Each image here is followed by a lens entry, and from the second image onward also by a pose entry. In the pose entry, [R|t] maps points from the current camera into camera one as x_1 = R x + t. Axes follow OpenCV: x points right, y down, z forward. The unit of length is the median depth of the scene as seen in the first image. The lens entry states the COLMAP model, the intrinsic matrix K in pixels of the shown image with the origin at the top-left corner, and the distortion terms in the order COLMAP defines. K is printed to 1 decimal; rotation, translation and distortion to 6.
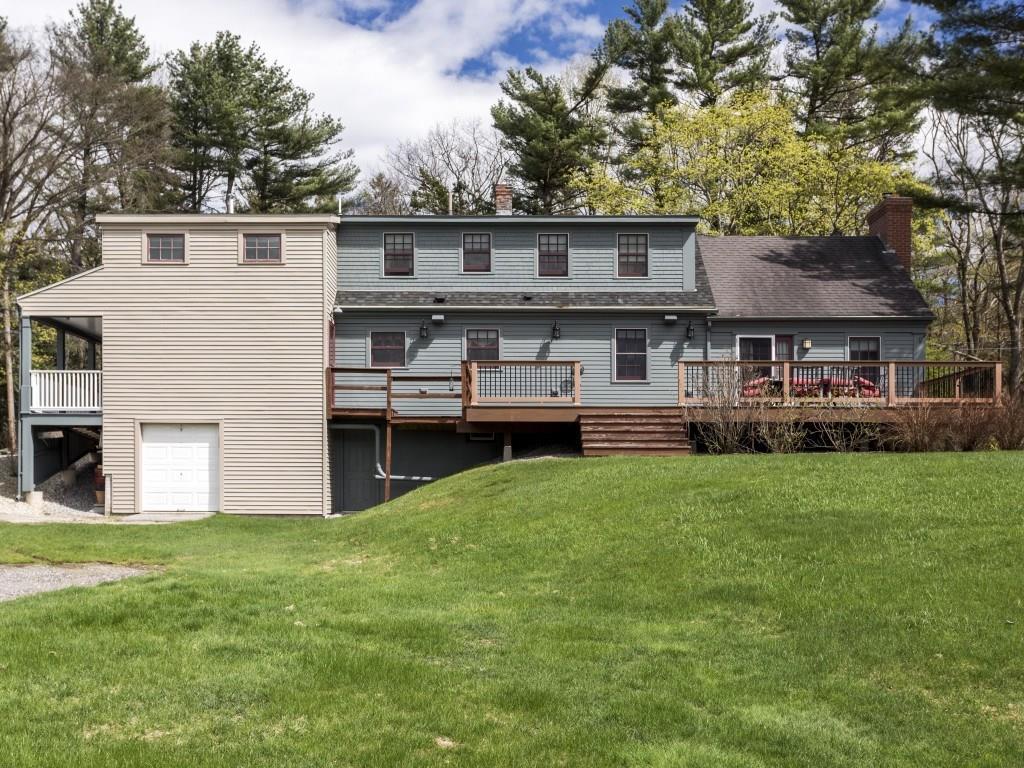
lens RADIAL K [[947.0, 0, 512.0], [0, 947.0, 387.3], [0, 0, 1]] dist [-0.011467, 0.000000]
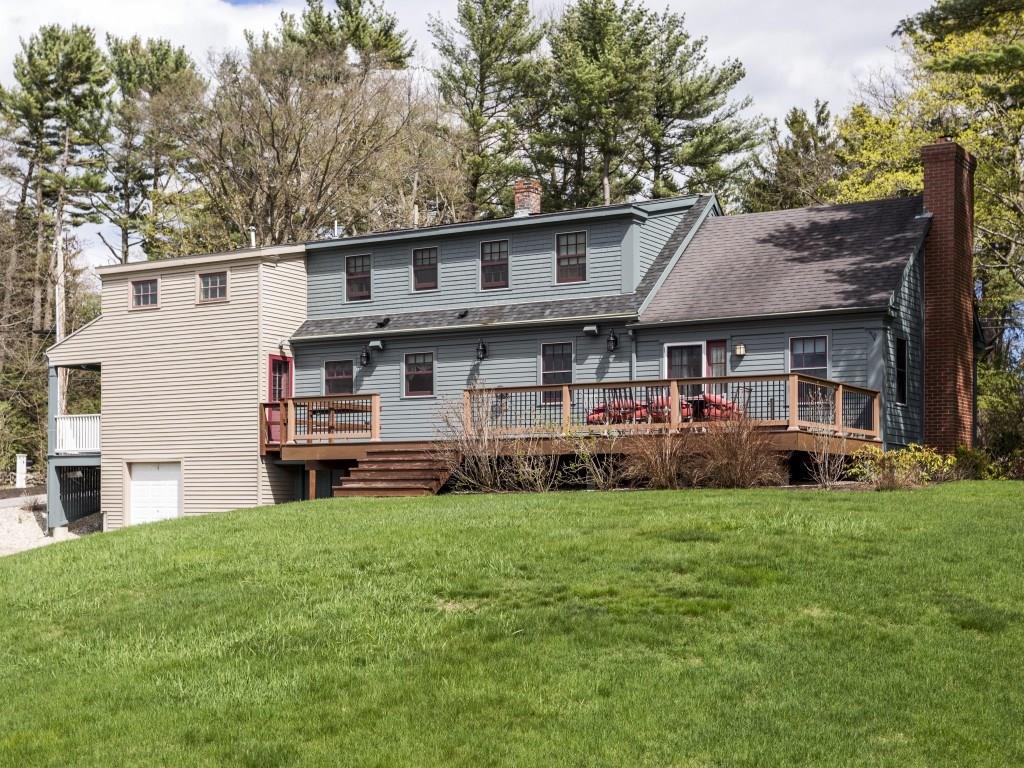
lens RADIAL K [[1148.8, 0, 512.1], [0, 1148.8, 382.3], [0, 0, 1]] dist [-0.005891, 0.000000]
pose [[0.910435, -0.049793, -0.410644, 0.519978], [0.049080, 0.998719, -0.012286, -0.014636], [0.410730, -0.008969, 0.911713, 0.011942]]
